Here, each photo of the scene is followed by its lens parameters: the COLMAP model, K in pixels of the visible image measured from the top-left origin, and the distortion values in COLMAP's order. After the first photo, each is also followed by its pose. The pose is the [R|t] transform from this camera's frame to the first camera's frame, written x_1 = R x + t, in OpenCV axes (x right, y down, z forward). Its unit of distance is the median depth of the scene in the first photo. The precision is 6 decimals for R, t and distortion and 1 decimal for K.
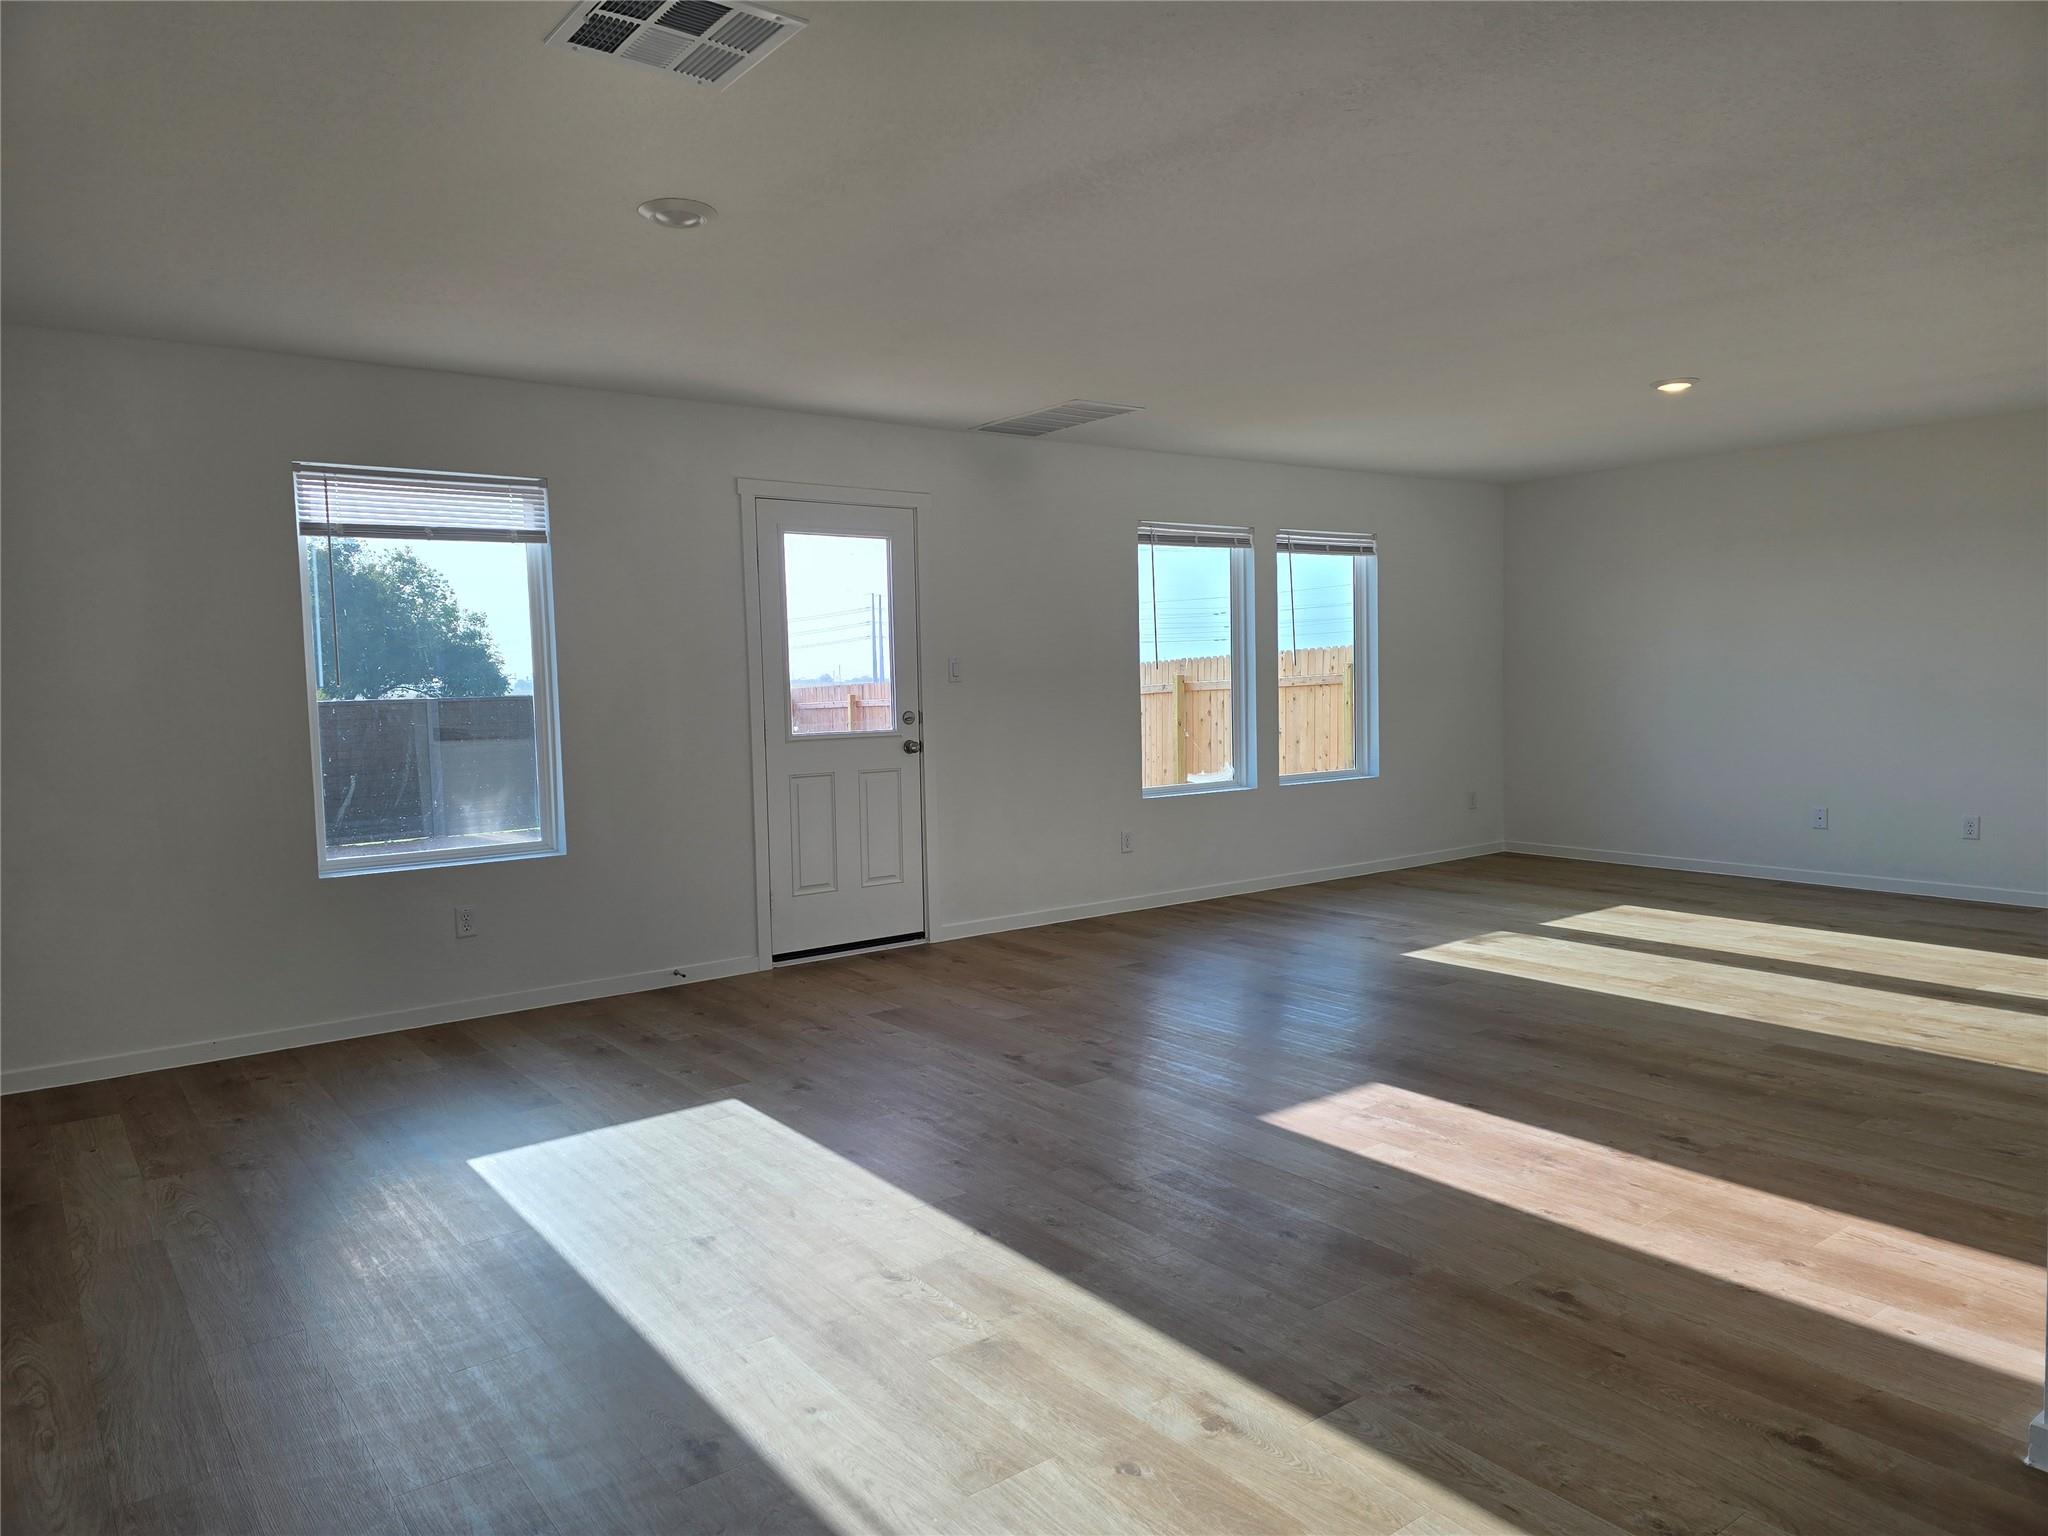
lens RADIAL K [[1369.7, 0, 1016.8], [0, 1369.7, 768.1], [0, 0, 1]] dist [0.064333, -0.056369]
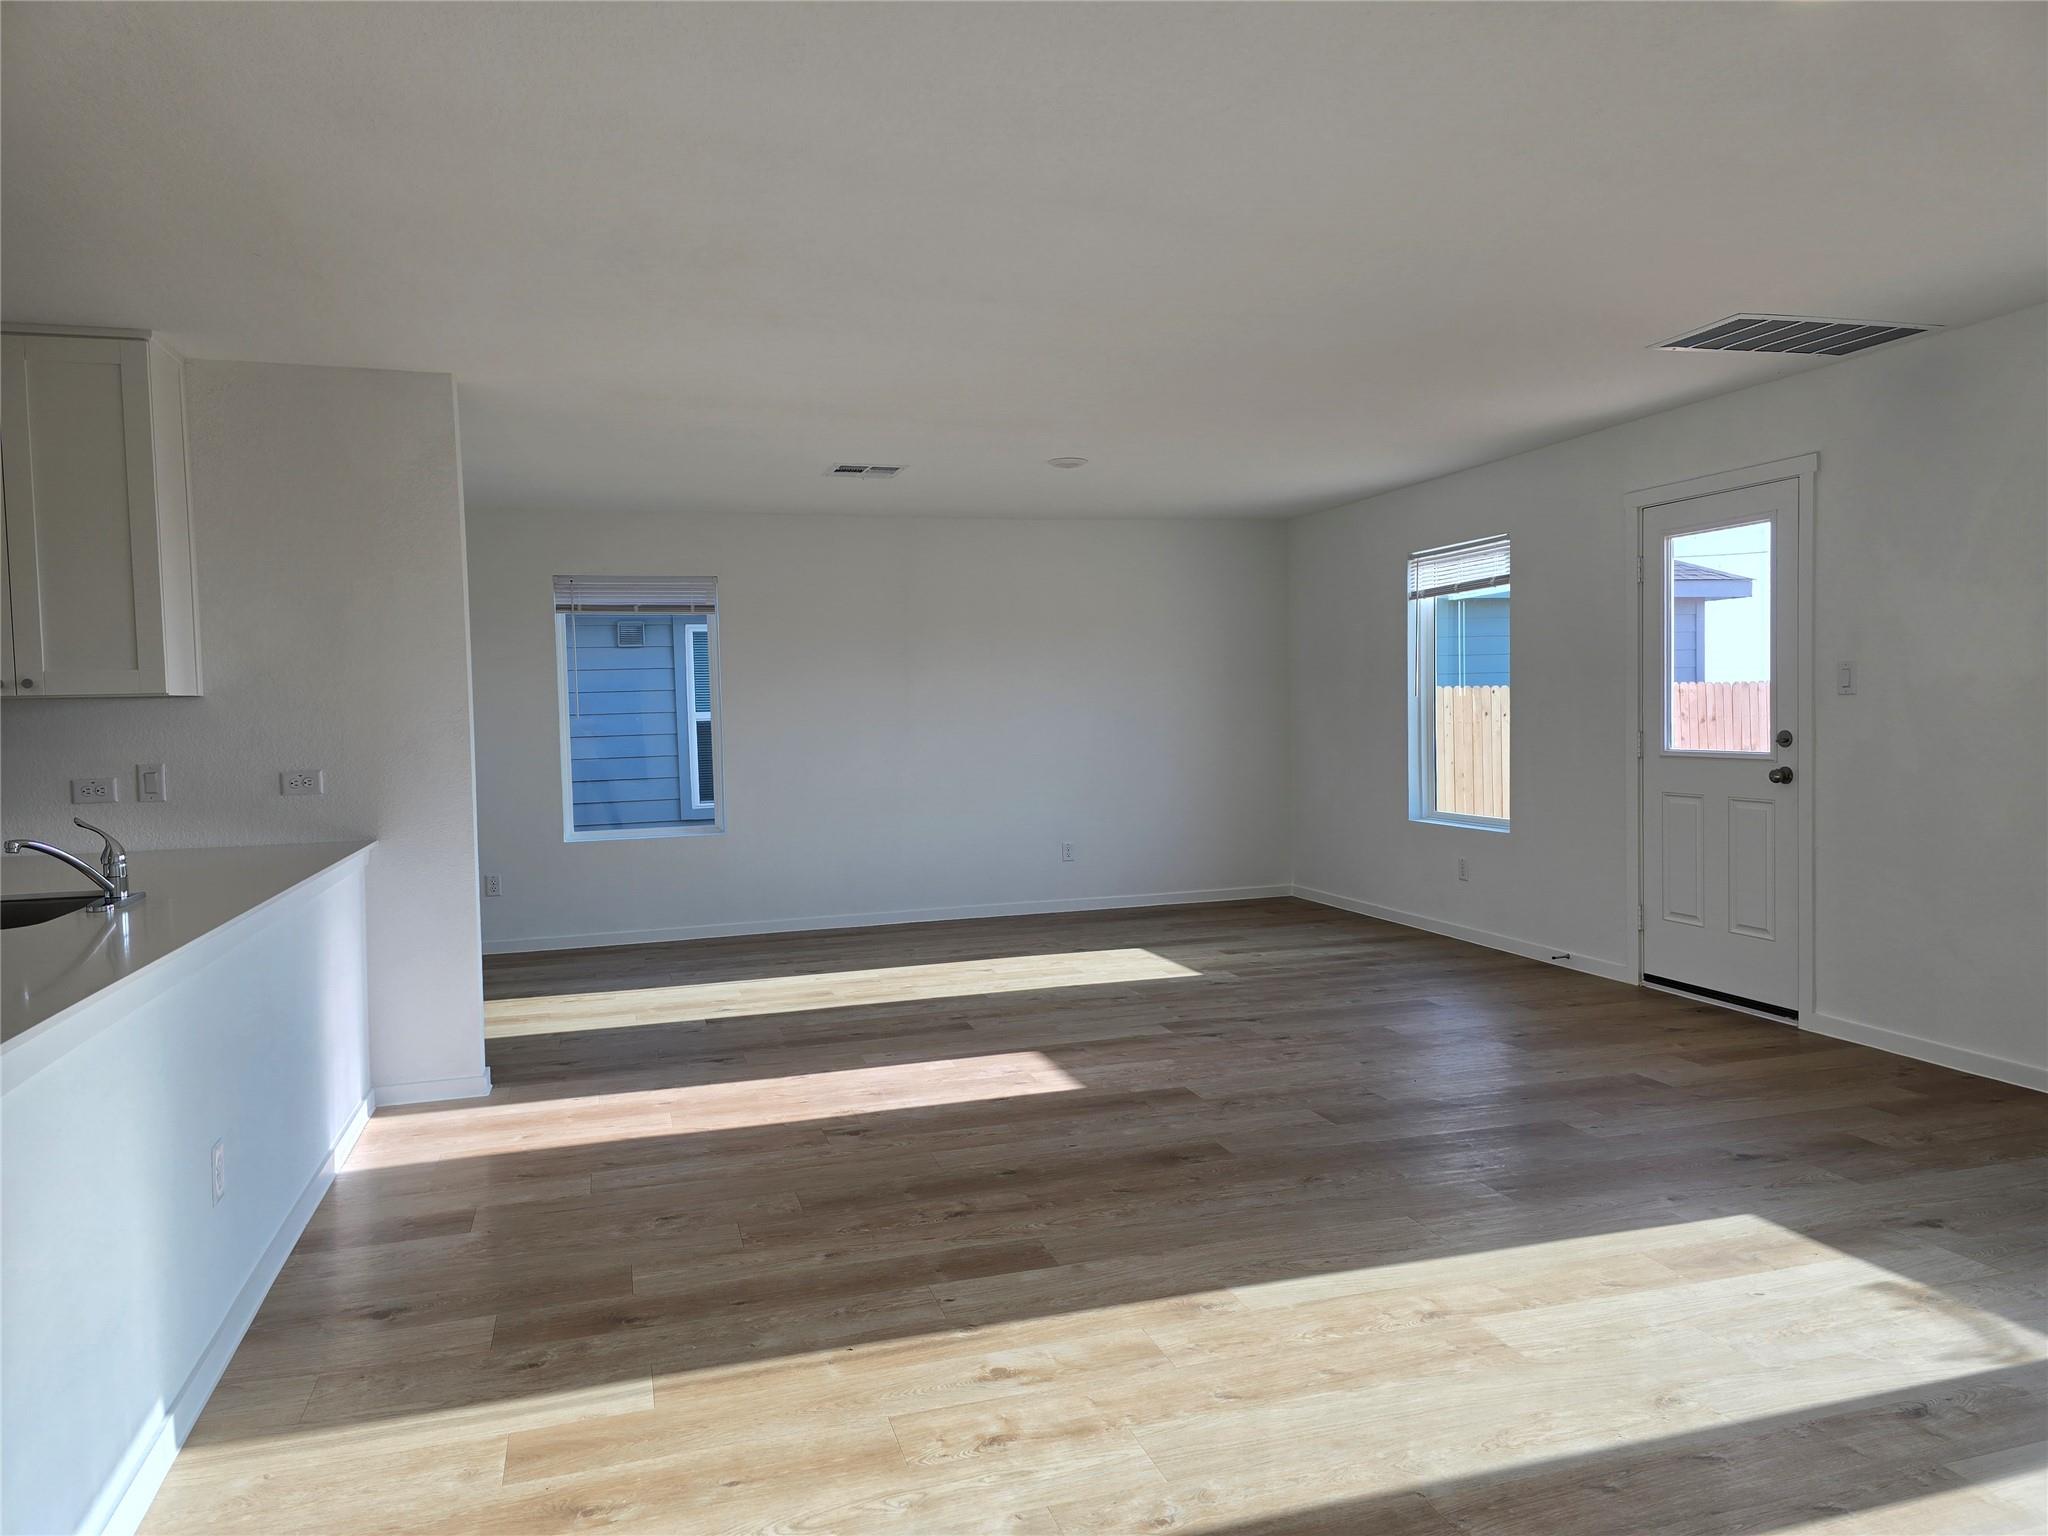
lens RADIAL K [[1369.7, 0, 1018.3], [0, 1369.7, 764.5], [0, 0, 1]] dist [0.064333, -0.056369]
pose [[-0.340380, 0.069622, -0.937707, 1.428684], [-0.032339, 0.995798, 0.085674, -0.131623], [0.939732, 0.059486, -0.336699, 1.445899]]
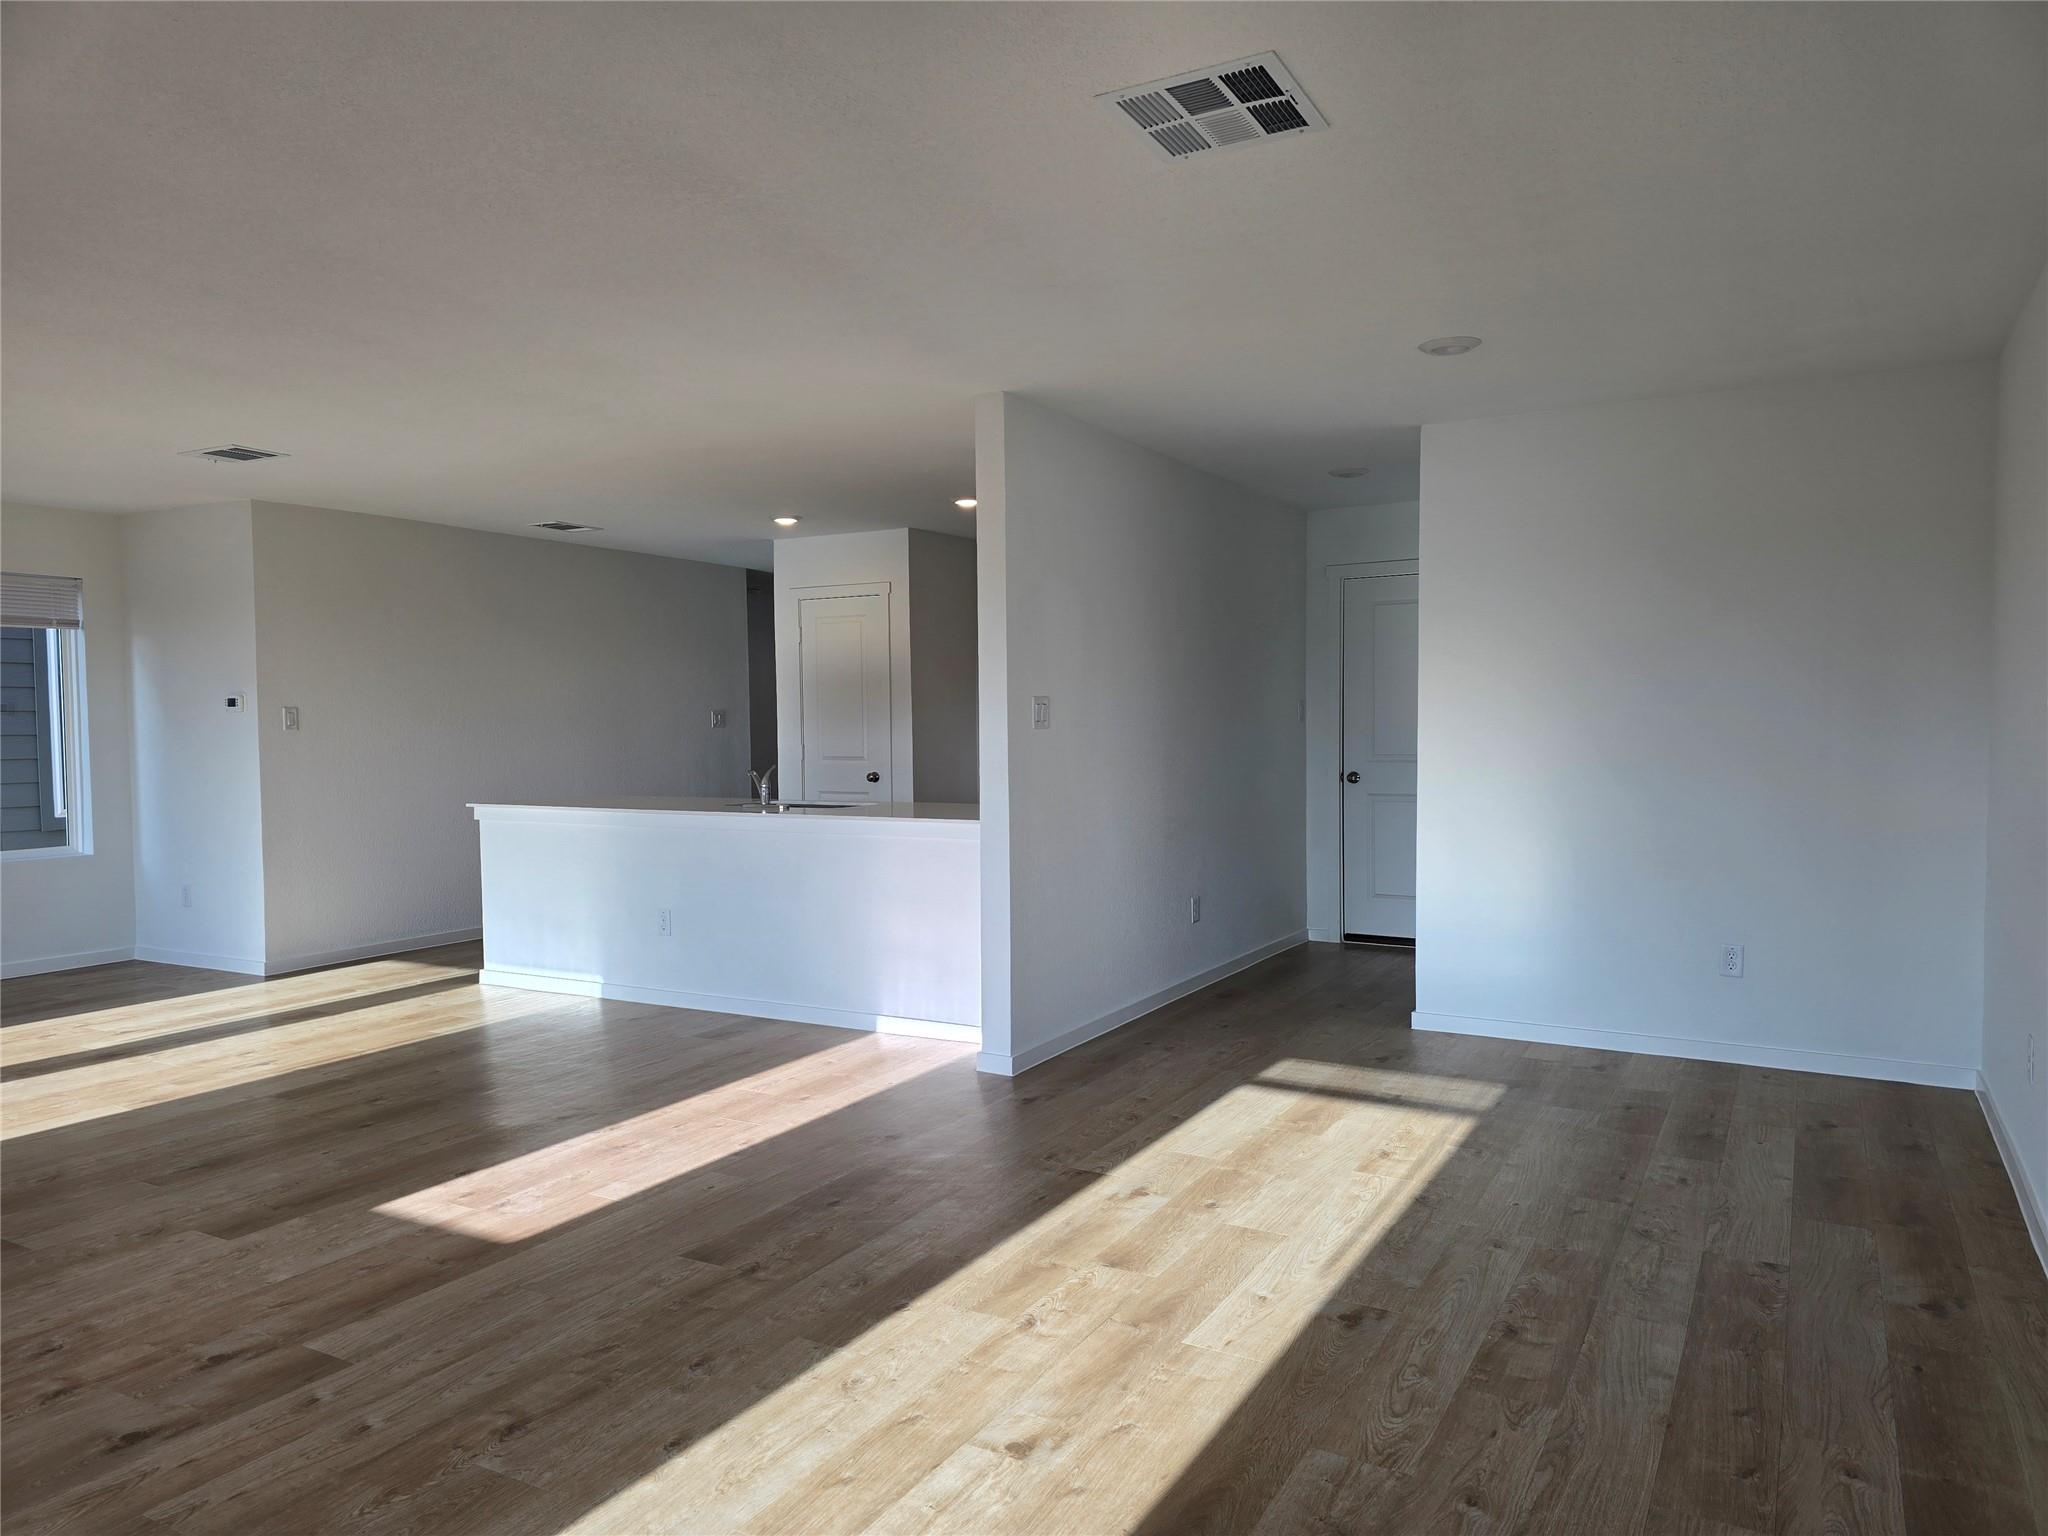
lens RADIAL K [[1369.7, 0, 1026.9], [0, 1369.7, 767.6], [0, 0, 1]] dist [0.064333, -0.056369]
pose [[-0.401737, -0.005001, 0.915741, -0.770679], [0.080841, 0.995887, 0.040904, -0.053762], [-0.912180, 0.090462, -0.399681, 1.054575]]
